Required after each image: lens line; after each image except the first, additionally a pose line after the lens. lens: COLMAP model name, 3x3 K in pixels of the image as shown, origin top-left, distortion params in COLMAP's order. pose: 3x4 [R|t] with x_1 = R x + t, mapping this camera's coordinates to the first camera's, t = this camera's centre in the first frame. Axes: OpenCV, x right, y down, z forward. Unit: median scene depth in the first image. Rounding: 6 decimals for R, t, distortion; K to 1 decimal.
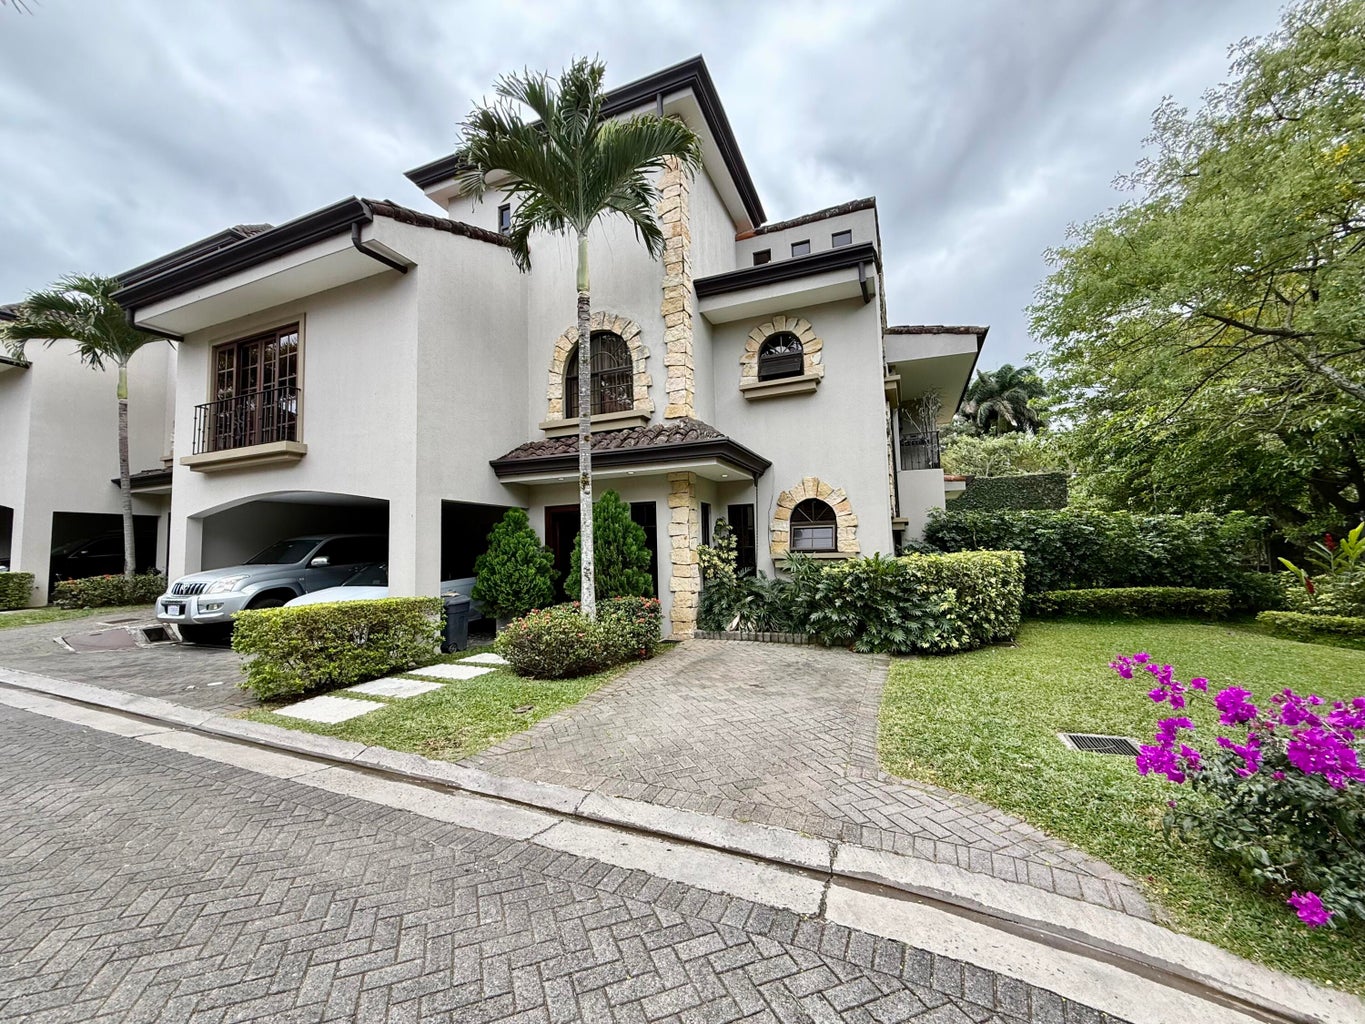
lens RADIAL K [[544.6, 0, 677.4], [0, 544.6, 512.2], [0, 0, 1]] dist [-0.000073, 0.000067]
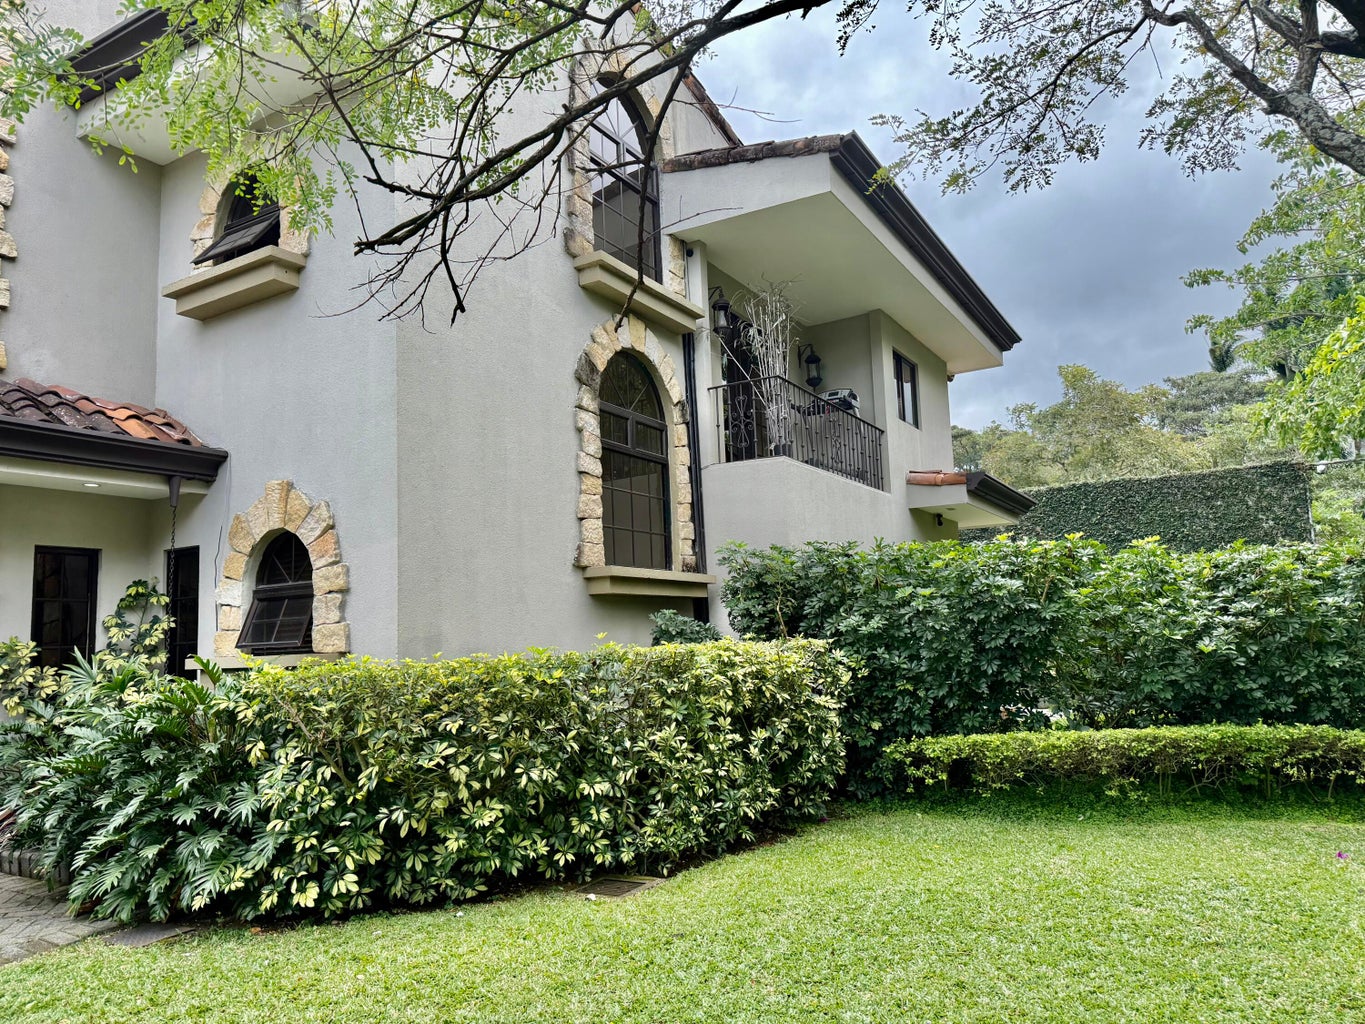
lens RADIAL K [[959.3, 0, 681.0], [0, 959.3, 517.2], [0, 0, 1]] dist [0.100682, -0.164393]
pose [[0.991385, -0.031007, -0.127259, 0.619837], [0.024534, 0.998339, -0.052119, 0.012875], [0.128663, 0.048548, 0.990499, 0.246953]]
